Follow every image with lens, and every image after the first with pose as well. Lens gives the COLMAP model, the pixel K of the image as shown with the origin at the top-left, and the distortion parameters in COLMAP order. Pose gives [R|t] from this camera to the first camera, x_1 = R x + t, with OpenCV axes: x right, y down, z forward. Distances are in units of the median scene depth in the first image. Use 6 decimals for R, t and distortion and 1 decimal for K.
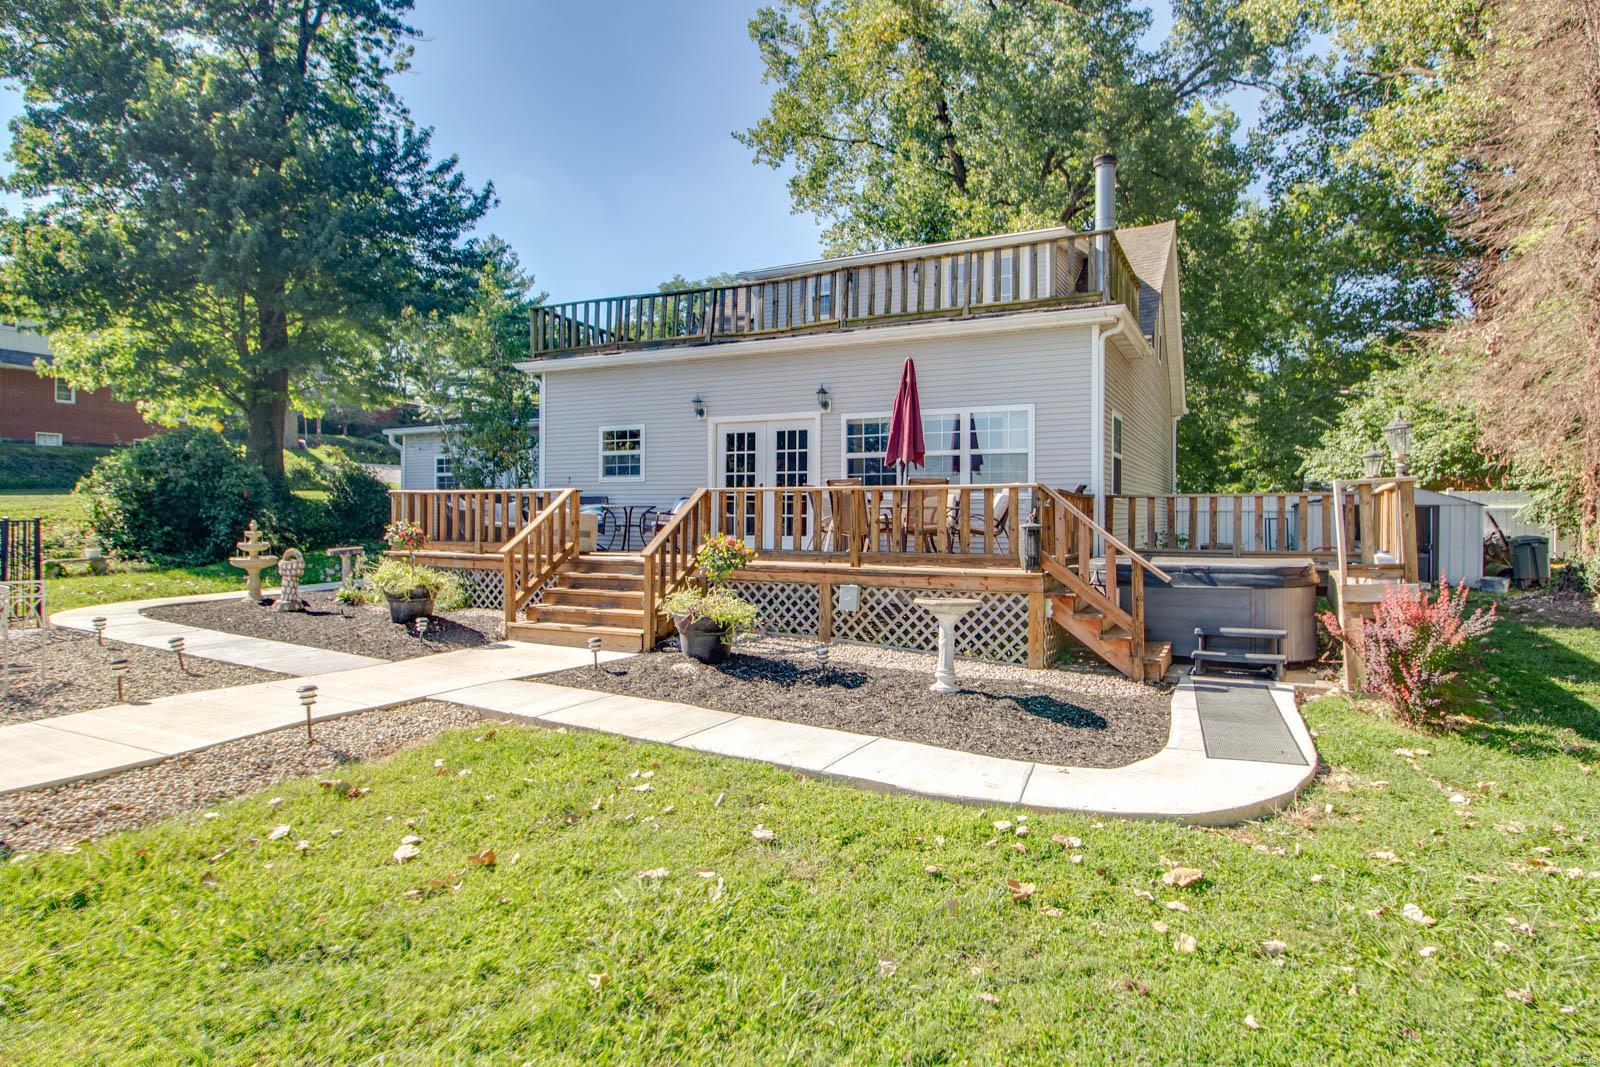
lens RADIAL K [[875.0, 0, 800.0], [0, 875.0, 525.7], [0, 0, 1]] dist [0.007019, -0.003767]
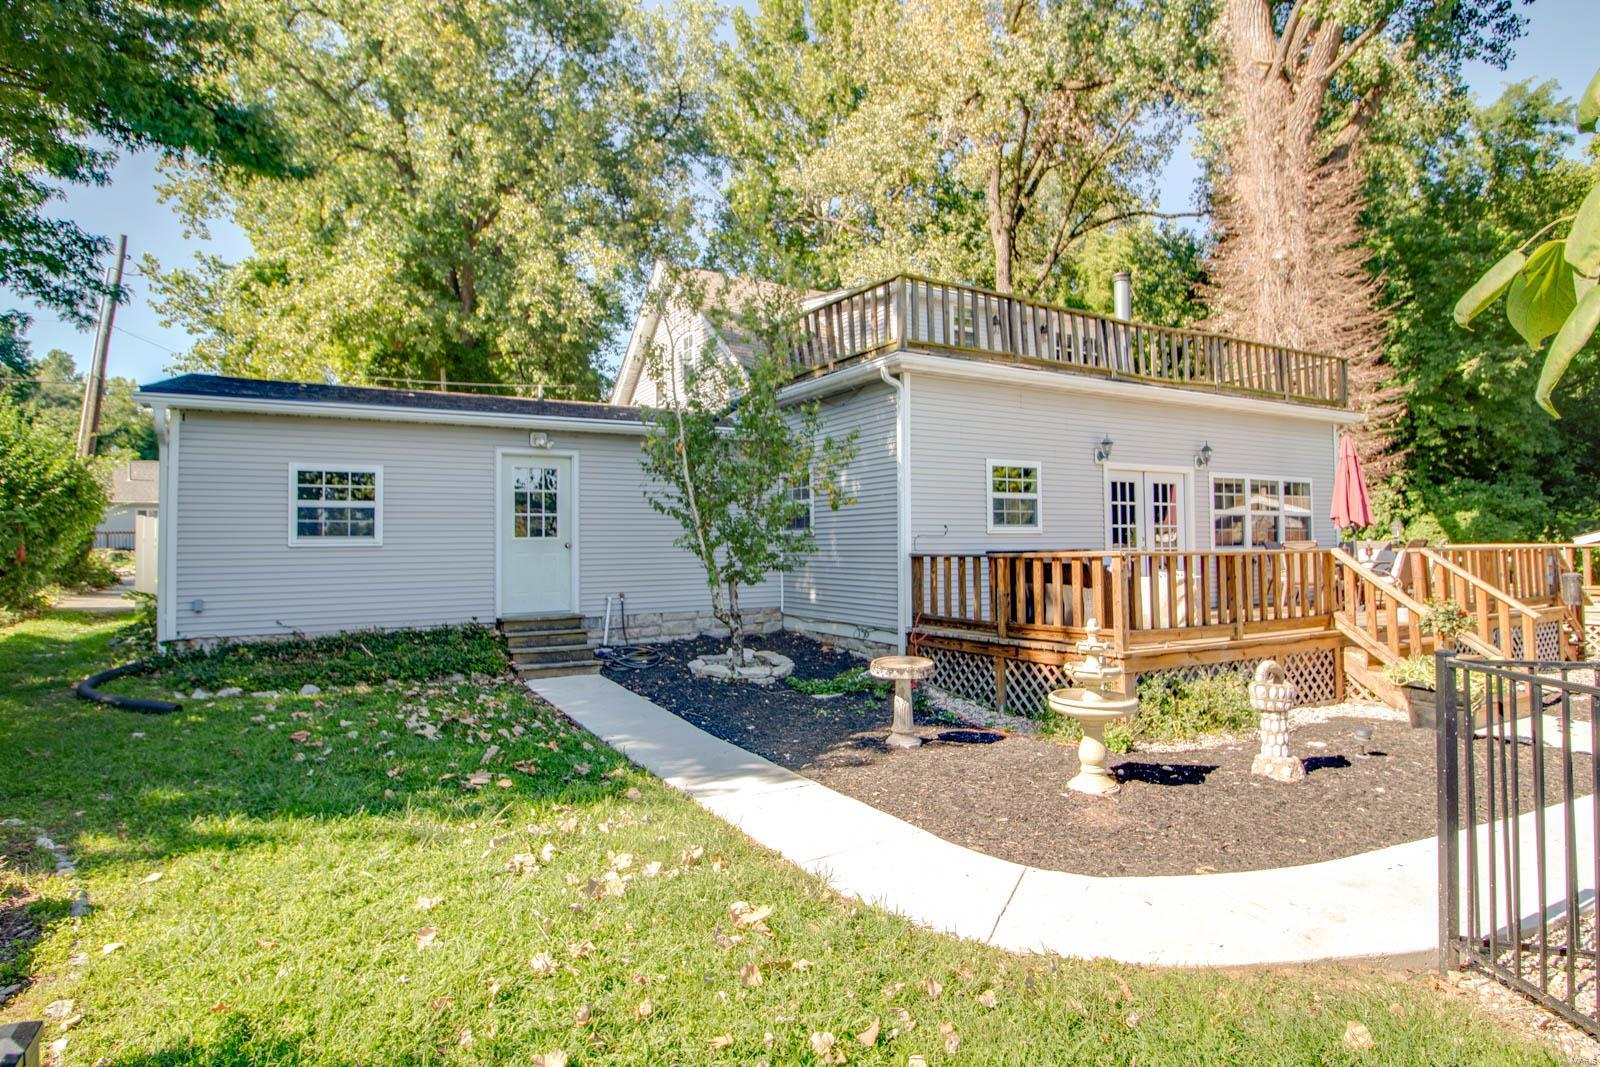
lens RADIAL K [[875.0, 0, 799.6], [0, 875.0, 531.2], [0, 0, 1]] dist [0.007019, -0.003767]
pose [[0.544450, 0.008240, 0.838753, -1.006841], [0.018297, 0.999597, -0.021697, -0.040954], [-0.838594, 0.027160, 0.544080, 0.782965]]
